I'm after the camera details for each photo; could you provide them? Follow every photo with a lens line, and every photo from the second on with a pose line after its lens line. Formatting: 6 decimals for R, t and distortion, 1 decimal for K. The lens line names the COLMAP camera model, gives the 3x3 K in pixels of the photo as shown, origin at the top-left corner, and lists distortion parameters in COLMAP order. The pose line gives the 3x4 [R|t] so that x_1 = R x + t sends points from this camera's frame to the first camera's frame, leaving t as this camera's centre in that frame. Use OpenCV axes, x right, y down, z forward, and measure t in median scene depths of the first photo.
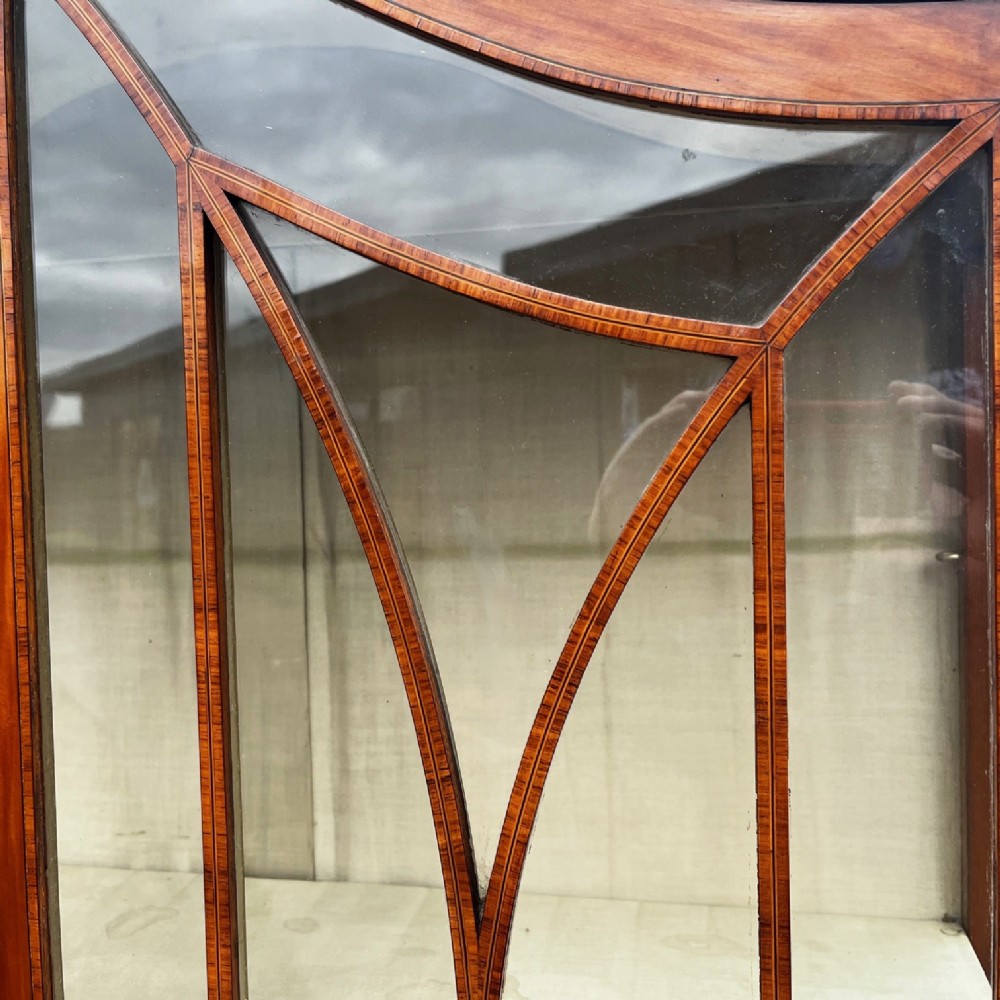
lens RADIAL K [[1013.0, 0, 496.3], [0, 1013.0, 485.6], [0, 0, 1]] dist [0.041132, -0.035671]
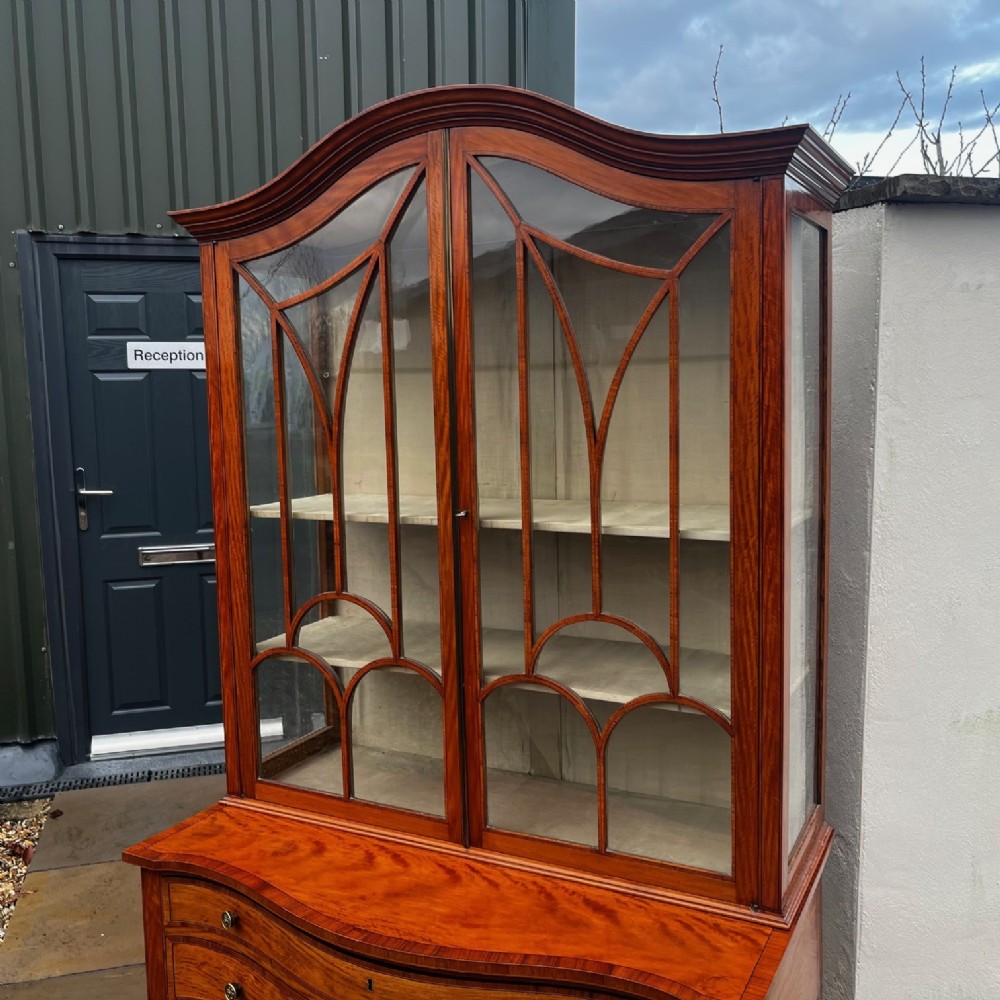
lens RADIAL K [[1013.0, 0, 496.3], [0, 1013.0, 485.6], [0, 0, 1]] dist [0.041132, -0.035671]
pose [[0.965273, 0.029166, -0.259611, 0.563468], [-0.011417, 0.997509, 0.069612, 0.333712], [0.260994, -0.064230, 0.963201, -2.482927]]
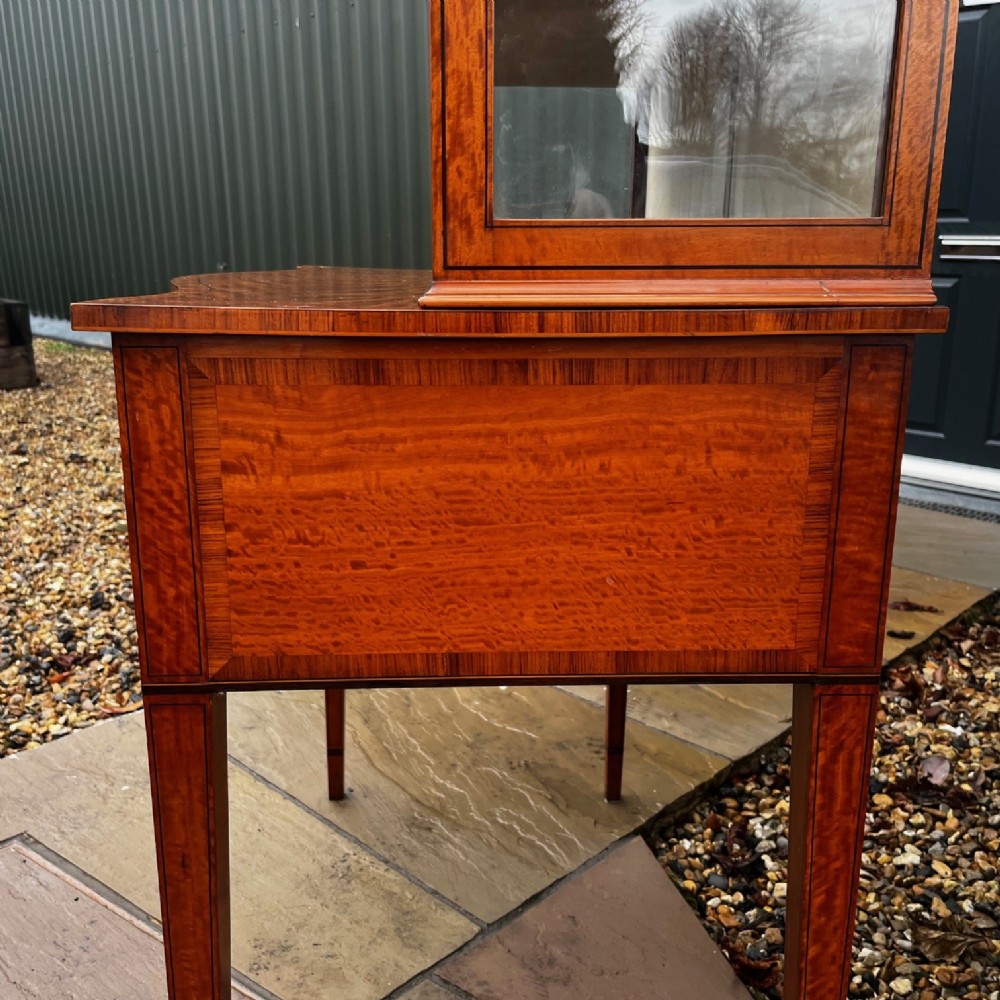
lens RADIAL K [[1017.9, 0, 500.0], [0, 1017.9, 500.0], [0, 0, 1]] dist [0.038546, -0.019452]
pose [[0.252964, 0.262277, -0.931246, 2.235292], [-0.055964, 0.964908, 0.256556, 1.885283], [0.965856, -0.012783, 0.258765, 0.601482]]
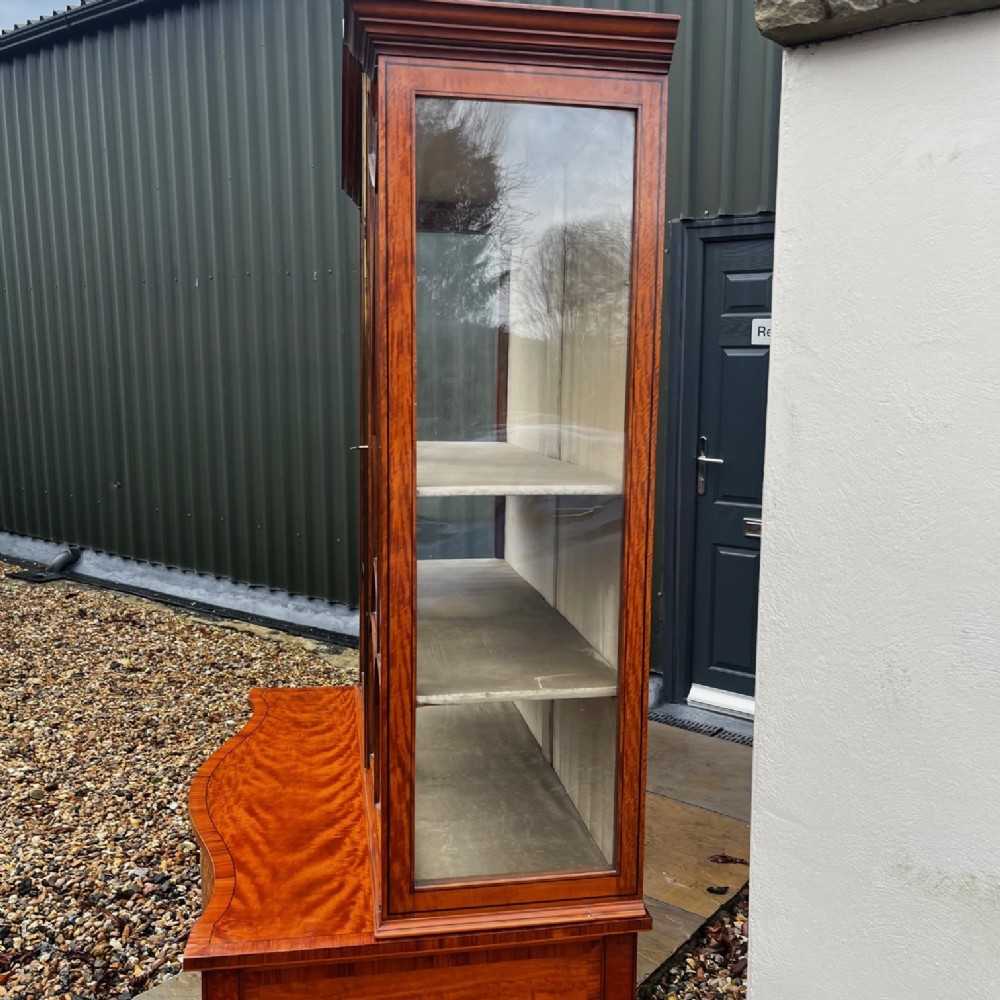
lens RADIAL K [[1012.4, 0, 515.4], [0, 1012.4, 510.1], [0, 0, 1]] dist [0.059444, -0.073690]
pose [[0.383319, 0.147164, -0.911817, 3.299971], [-0.065395, 0.989071, 0.132141, 0.381161], [0.921298, 0.008976, 0.388754, 0.115819]]
